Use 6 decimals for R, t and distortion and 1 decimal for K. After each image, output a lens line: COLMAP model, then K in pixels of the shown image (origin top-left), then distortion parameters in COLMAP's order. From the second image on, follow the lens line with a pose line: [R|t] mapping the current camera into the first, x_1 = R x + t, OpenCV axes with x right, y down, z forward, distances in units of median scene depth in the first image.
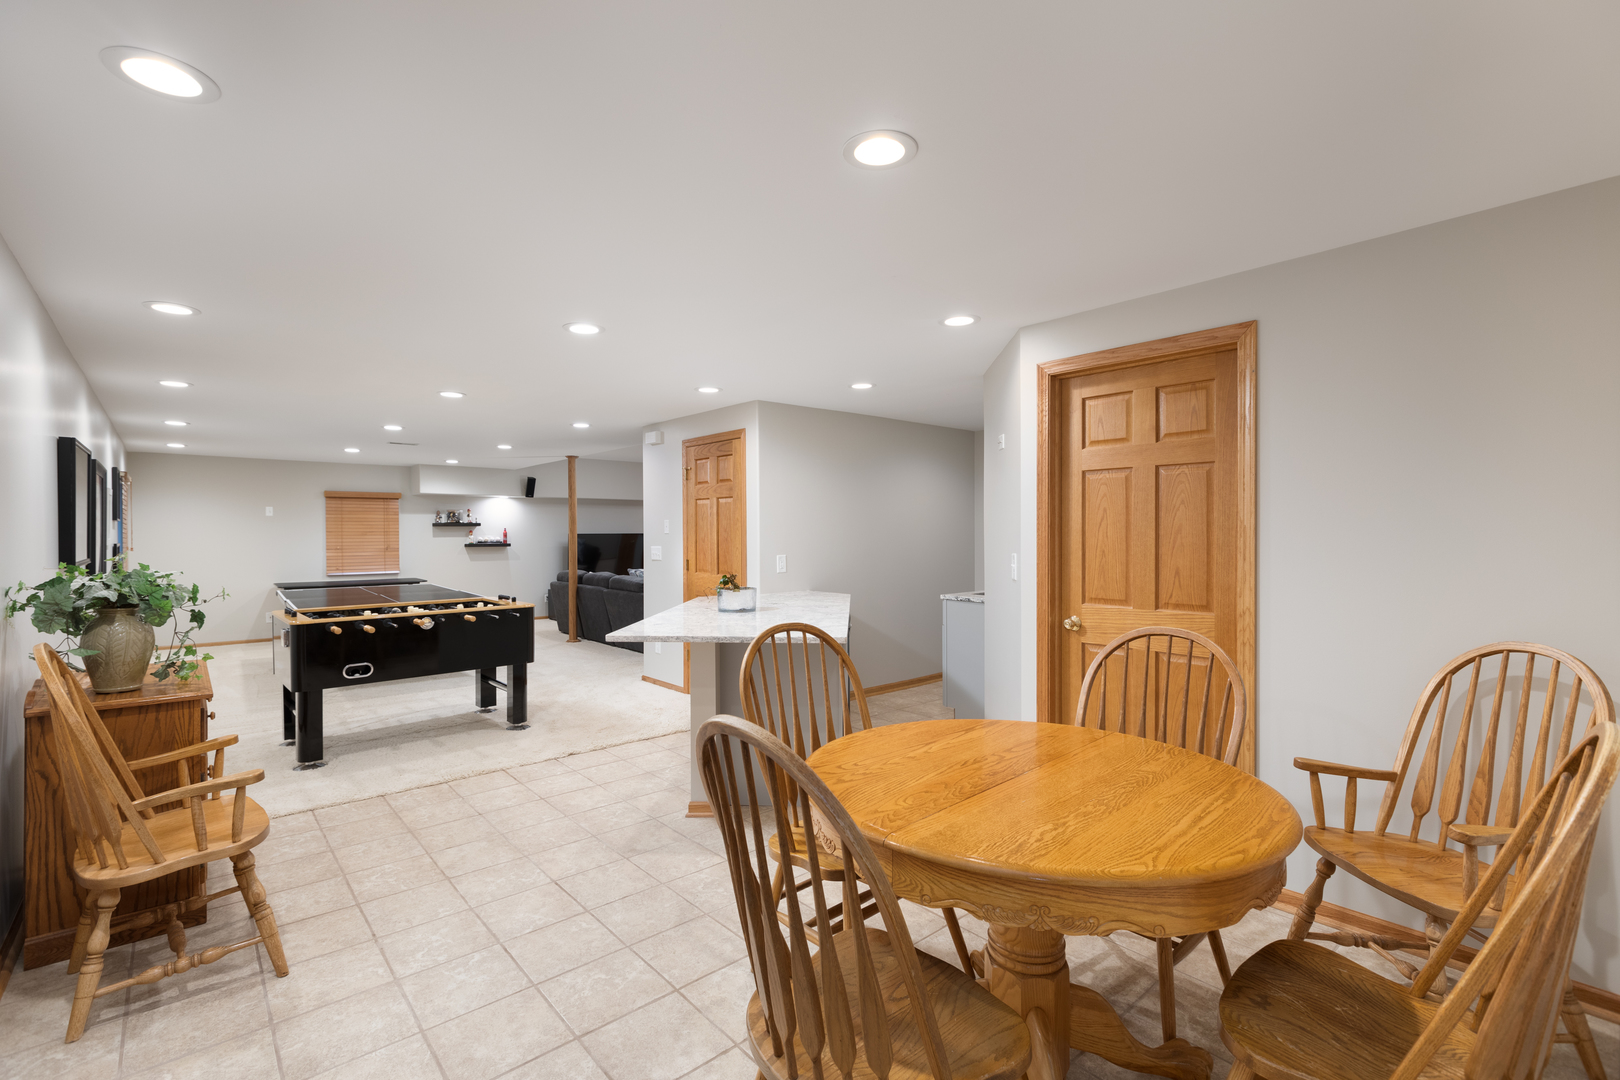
lens RADIAL K [[730.5, 0, 809.7], [0, 730.5, 531.9], [0, 0, 1]] dist [-0.003485, 0.000581]
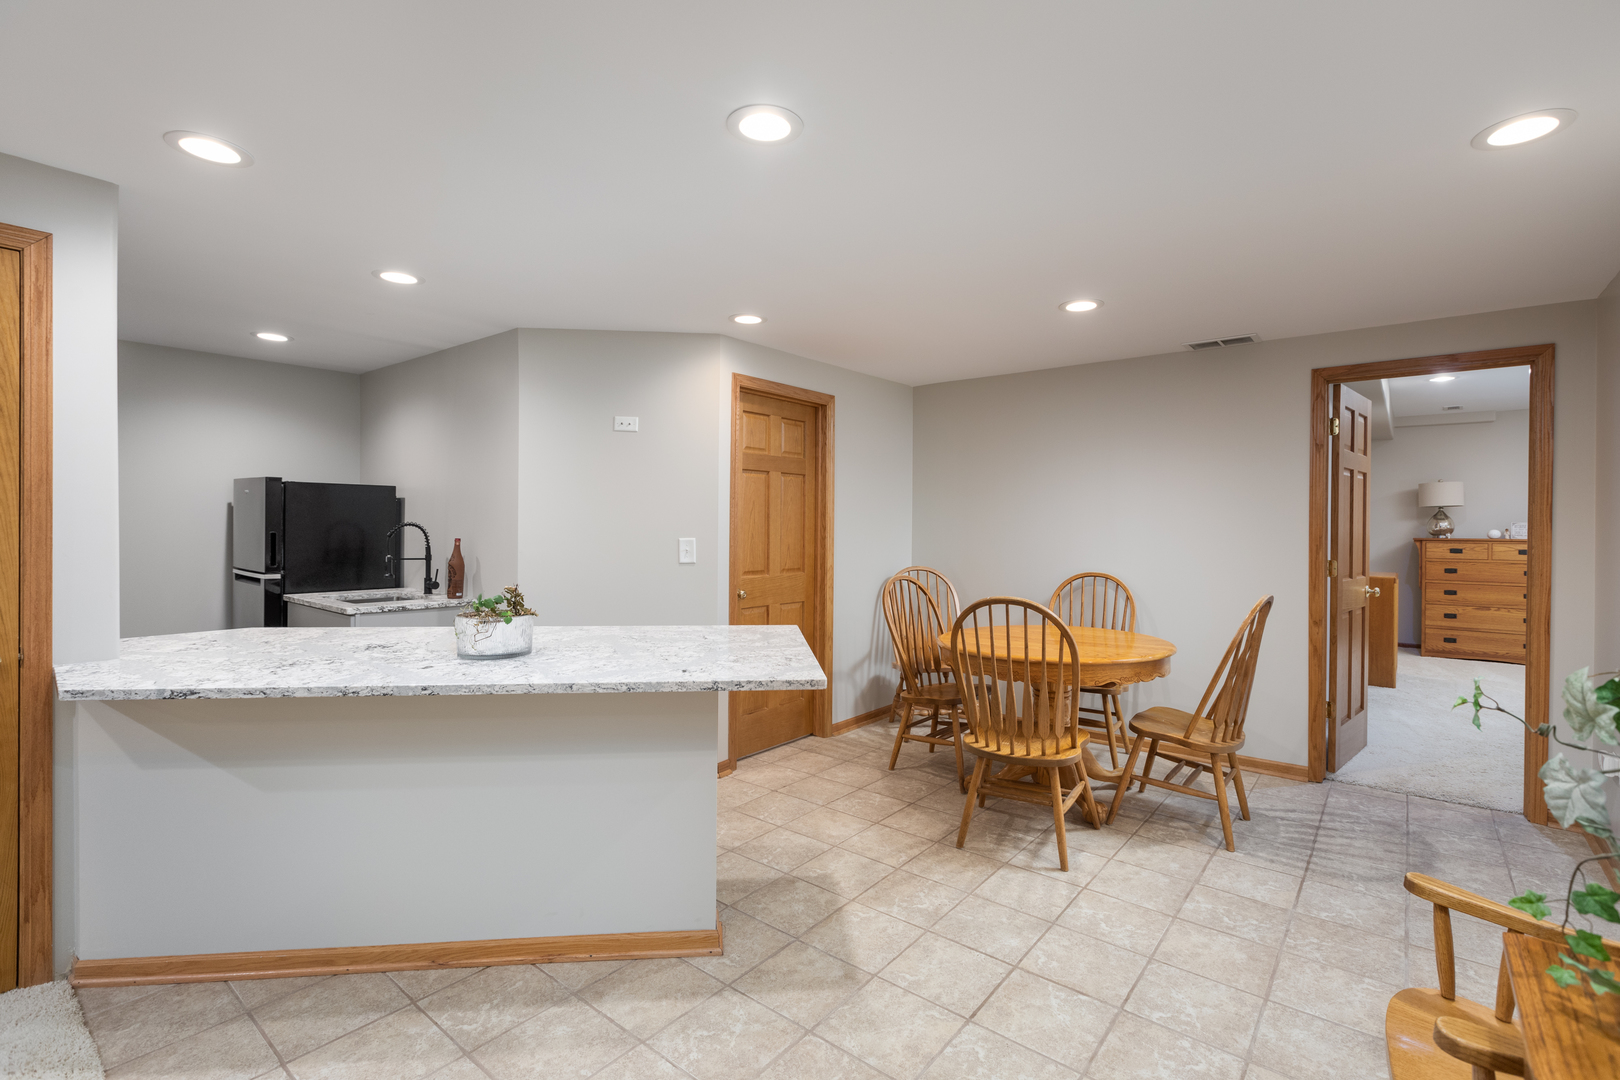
lens RADIAL K [[730.5, 0, 811.0], [0, 730.5, 531.6], [0, 0, 1]] dist [-0.003485, 0.000581]
pose [[-0.166520, -0.012869, 0.985954, -0.974669], [-0.007288, 0.999904, 0.011820, 0.006481], [-0.986011, -0.005218, -0.166598, 1.229246]]
